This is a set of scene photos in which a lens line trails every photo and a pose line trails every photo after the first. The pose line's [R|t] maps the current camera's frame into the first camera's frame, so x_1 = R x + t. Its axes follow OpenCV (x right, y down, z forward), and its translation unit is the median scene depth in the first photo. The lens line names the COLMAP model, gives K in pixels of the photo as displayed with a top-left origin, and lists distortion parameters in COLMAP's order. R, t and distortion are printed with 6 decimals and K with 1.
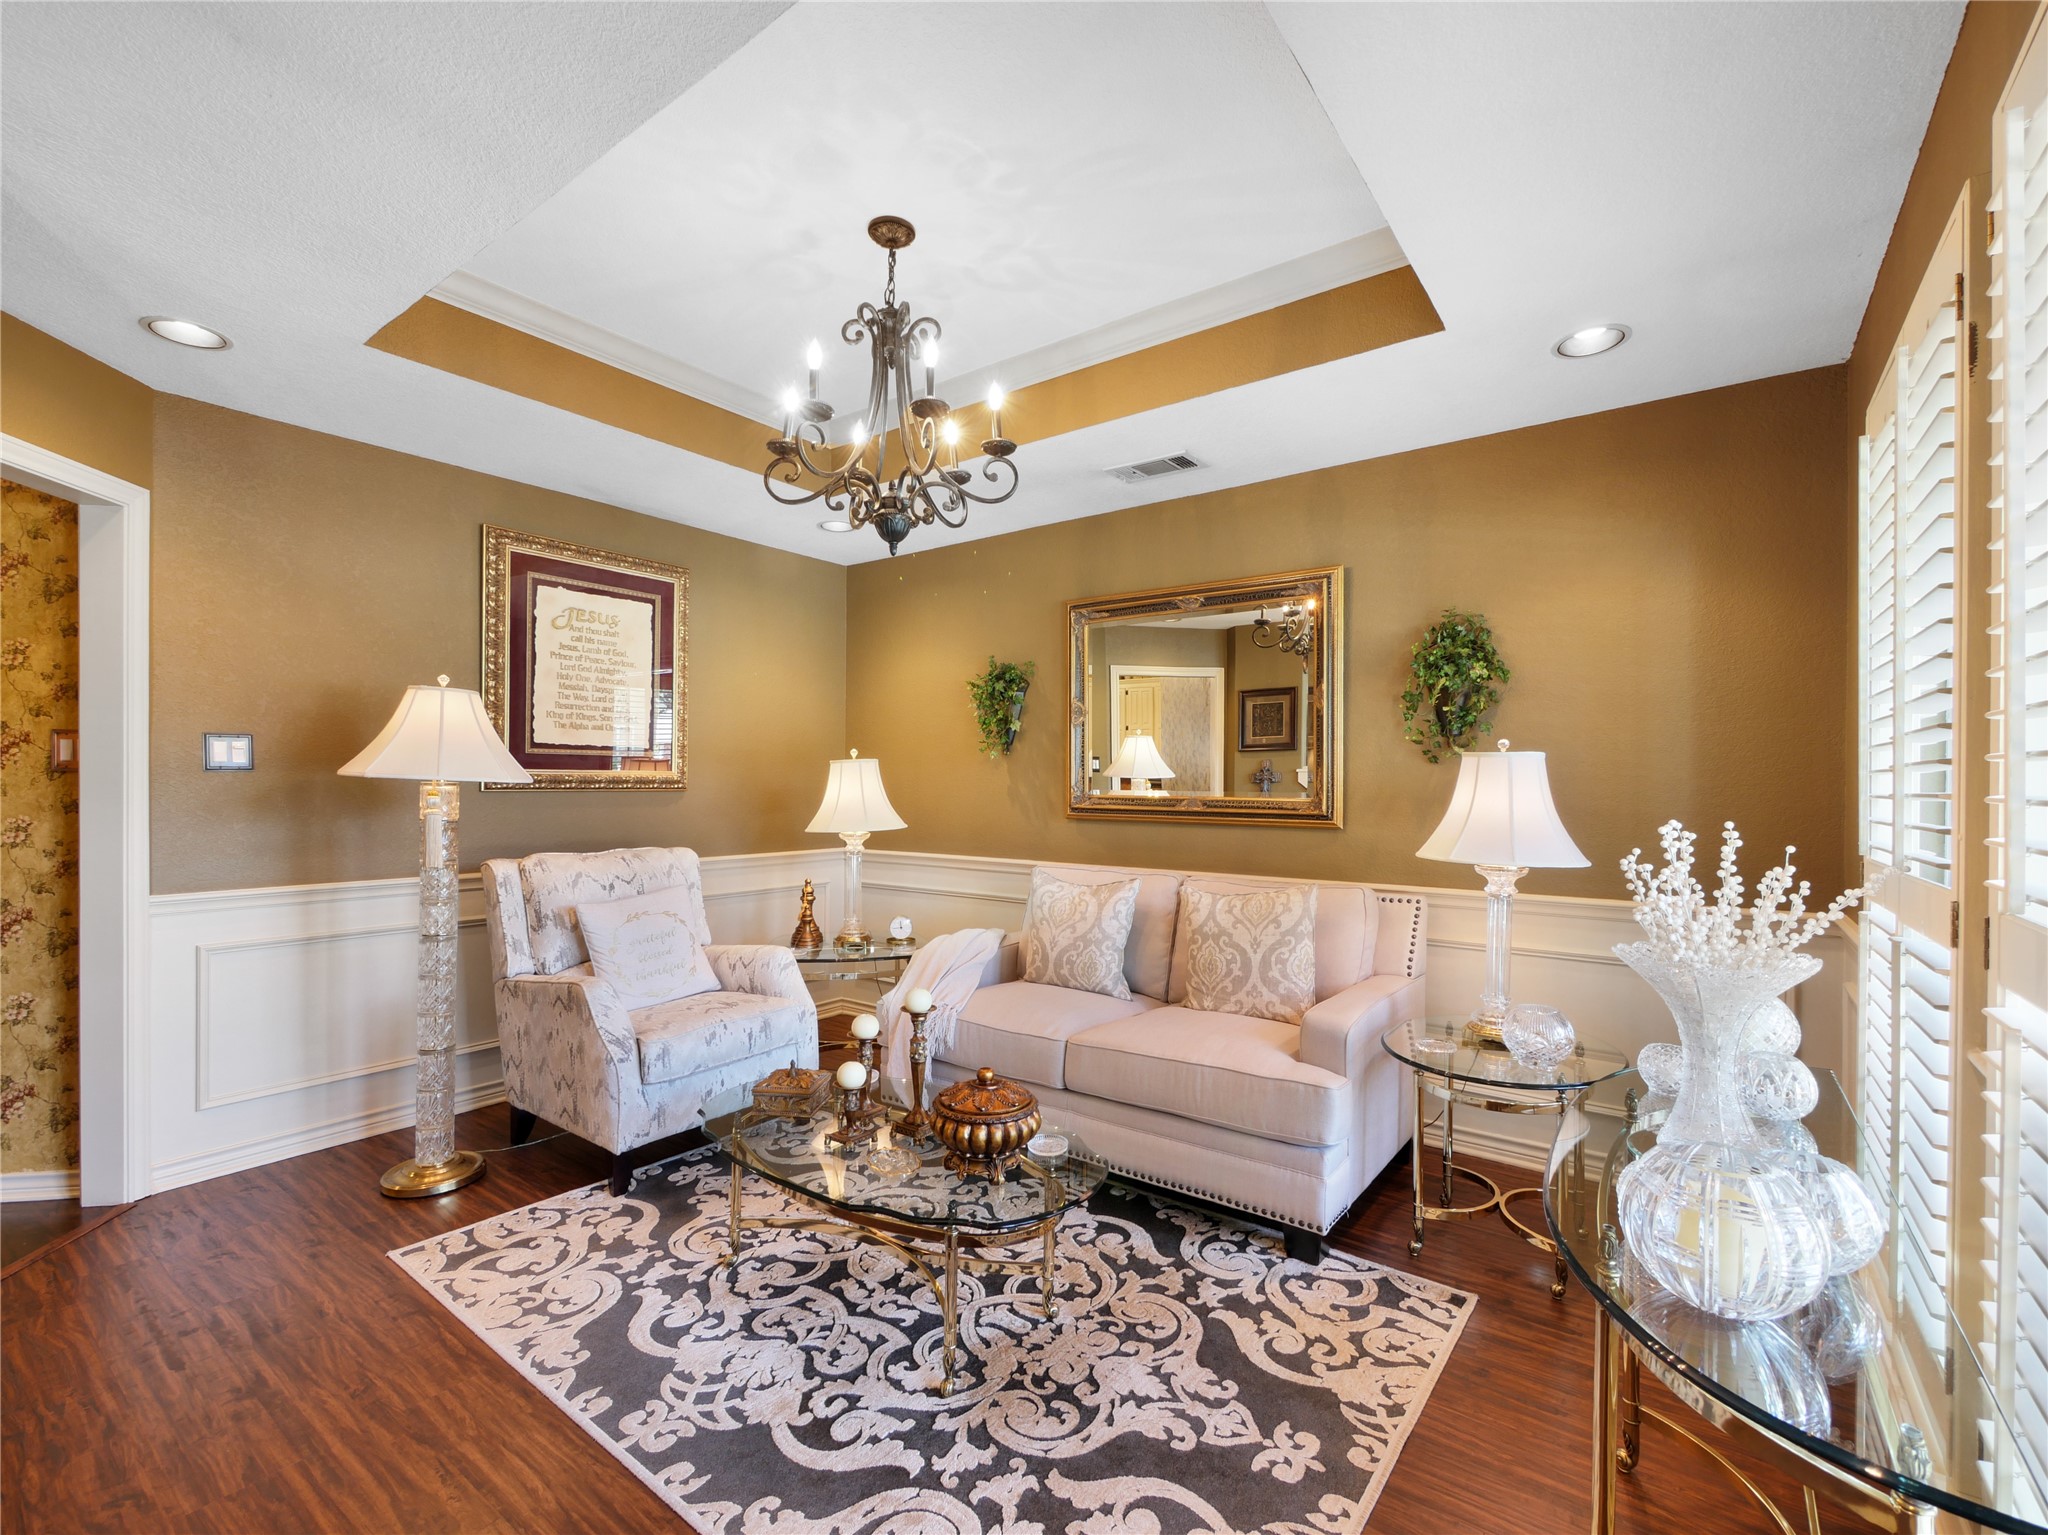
lens RADIAL K [[899.8, 0, 993.8], [0, 899.8, 770.5], [0, 0, 1]] dist [0.000182, 0.000374]
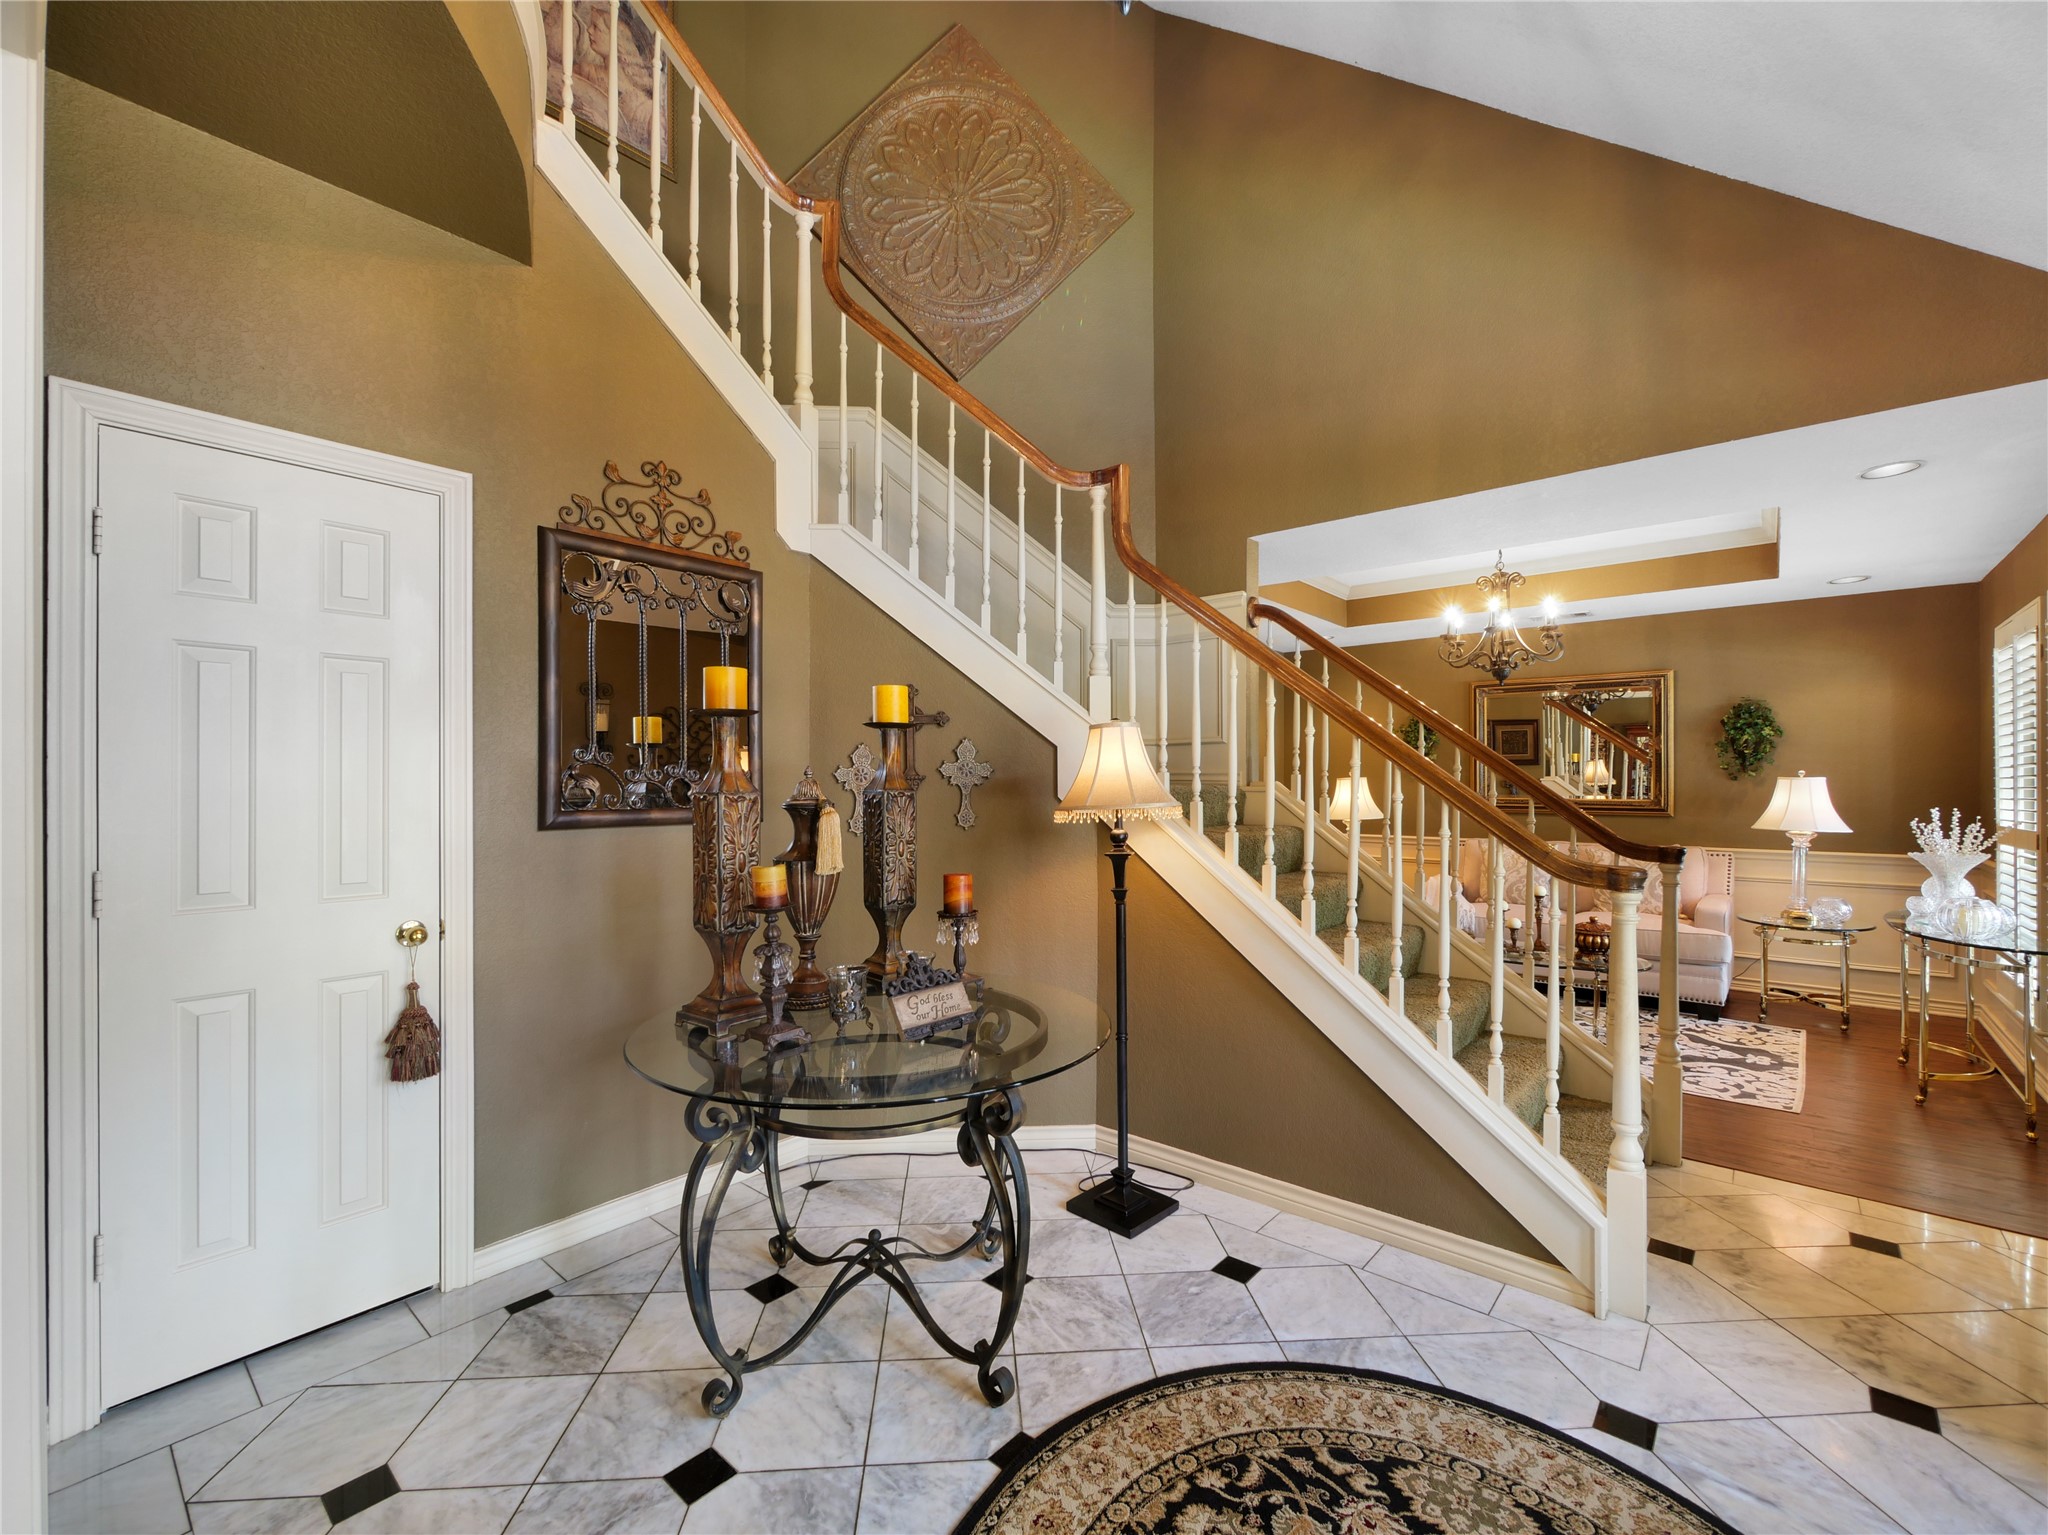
lens RADIAL K [[876.8, 0, 1024.0], [0, 876.8, 767.5], [0, 0, 1]] dist [0.021538, -0.000226]
pose [[0.999467, -0.005566, -0.032156, -1.299281], [0.005454, 0.999979, -0.003590, -0.050744], [0.032176, 0.003413, 0.999476, -1.238492]]
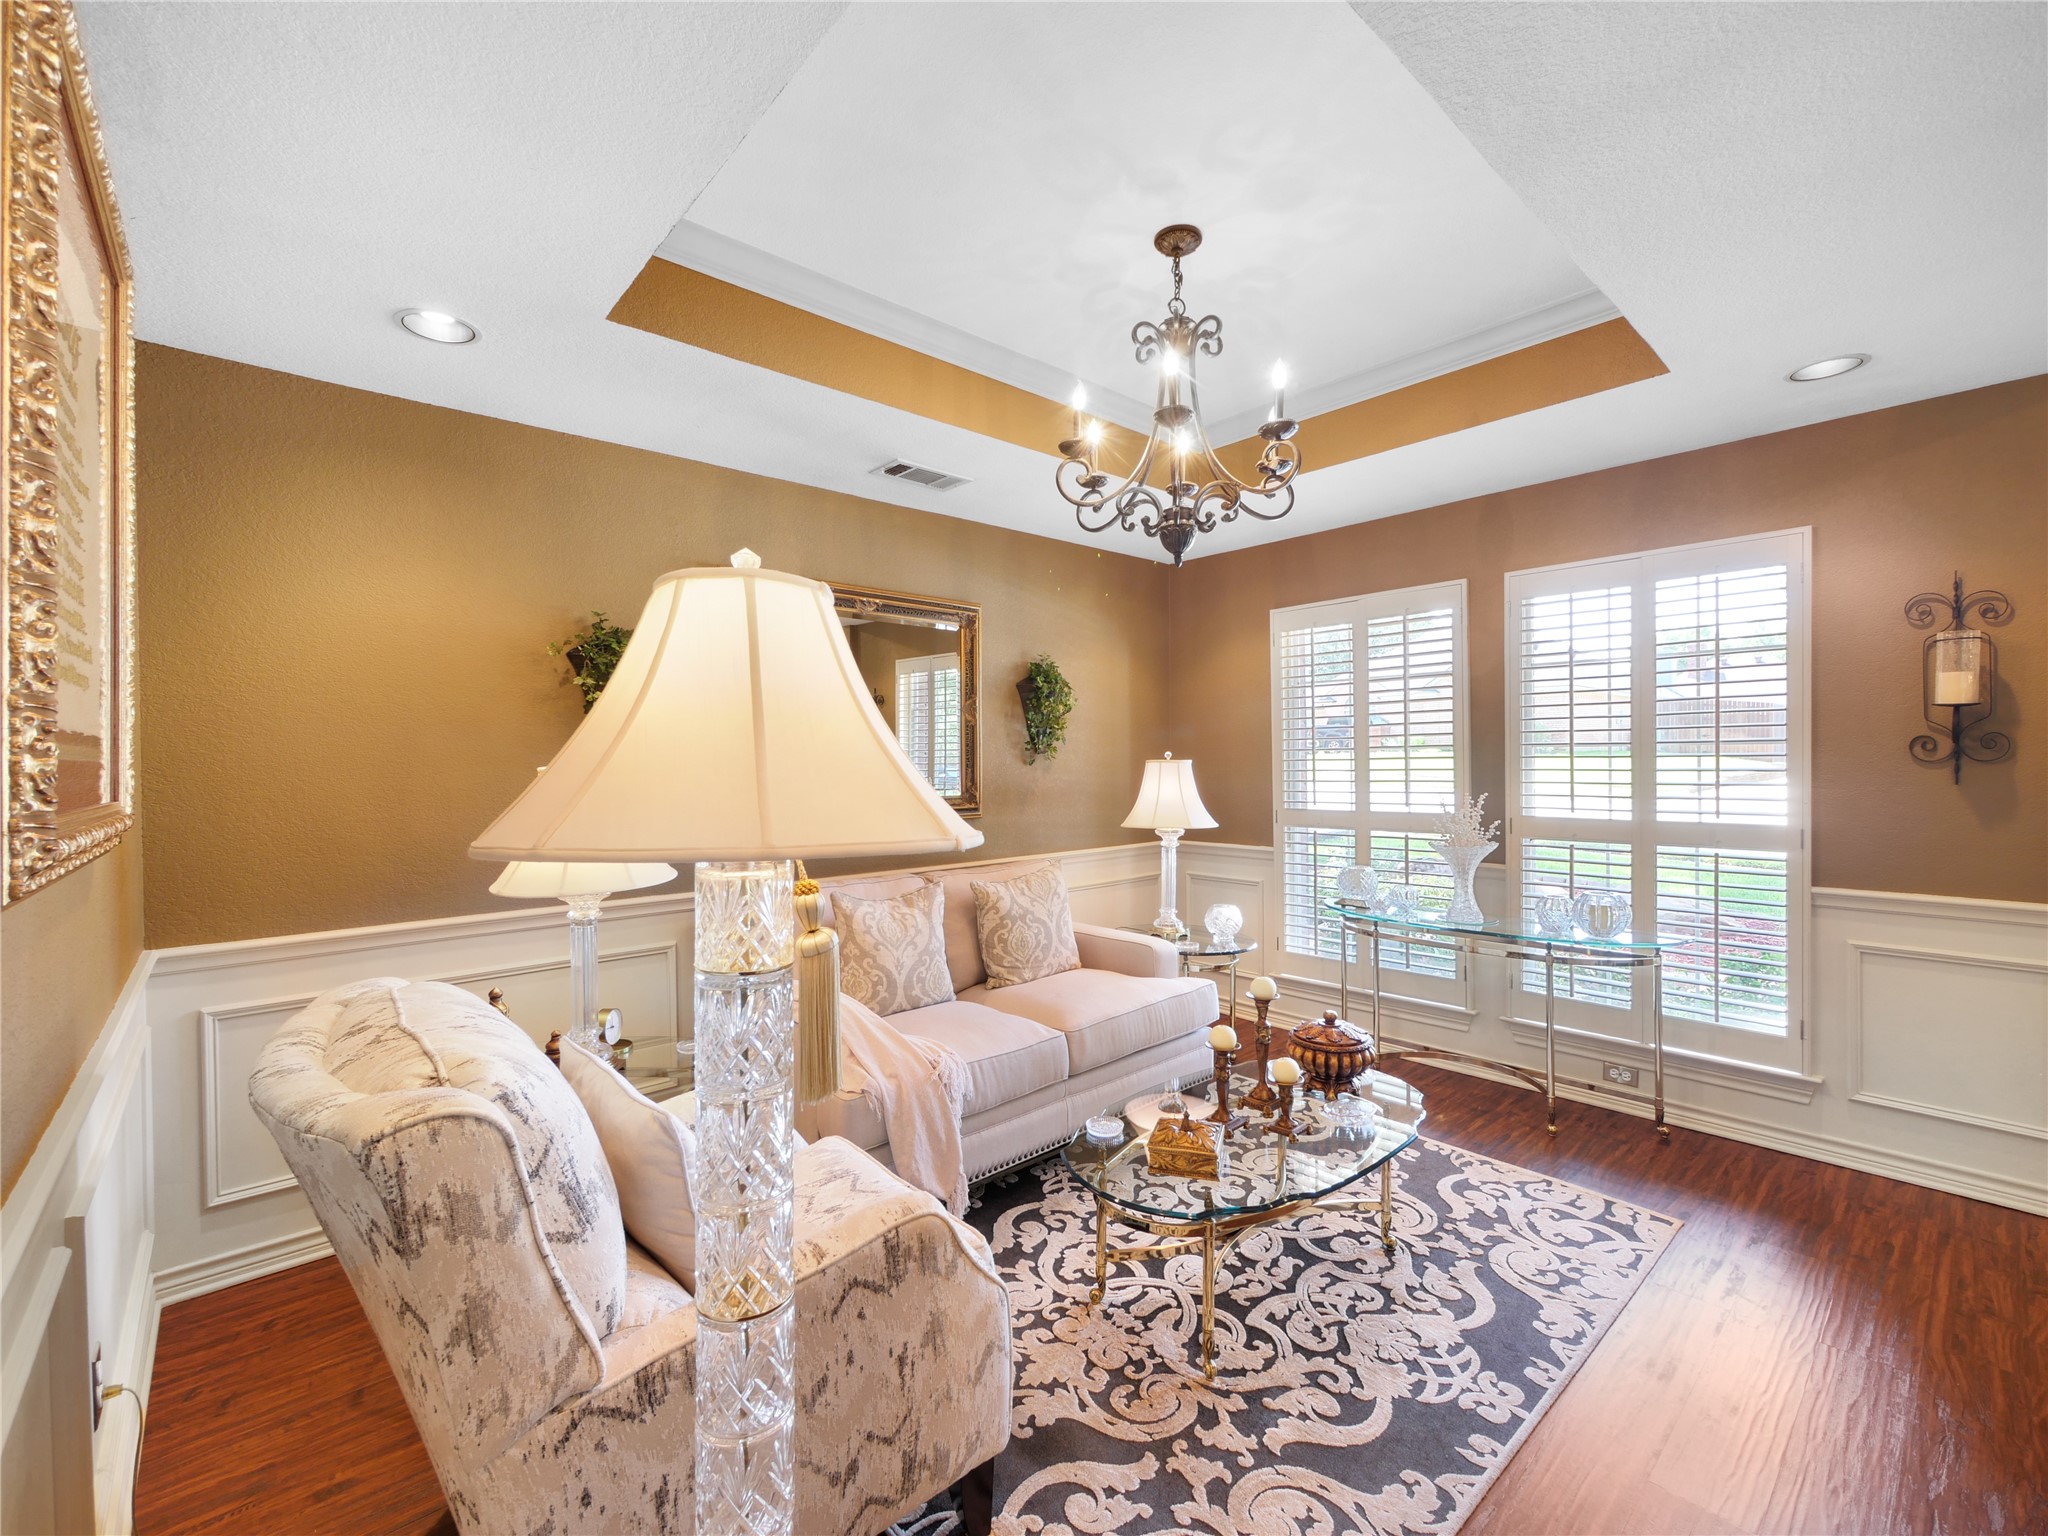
lens RADIAL K [[903.5, 0, 1033.9], [0, 903.5, 745.4], [0, 0, 1]] dist [-0.002827, -0.000683]
pose [[0.171135, 0.021069, 0.985022, -1.236929], [0.009903, 0.999684, -0.023103, -0.009734], [-0.985198, 0.013709, 0.170873, 1.089715]]
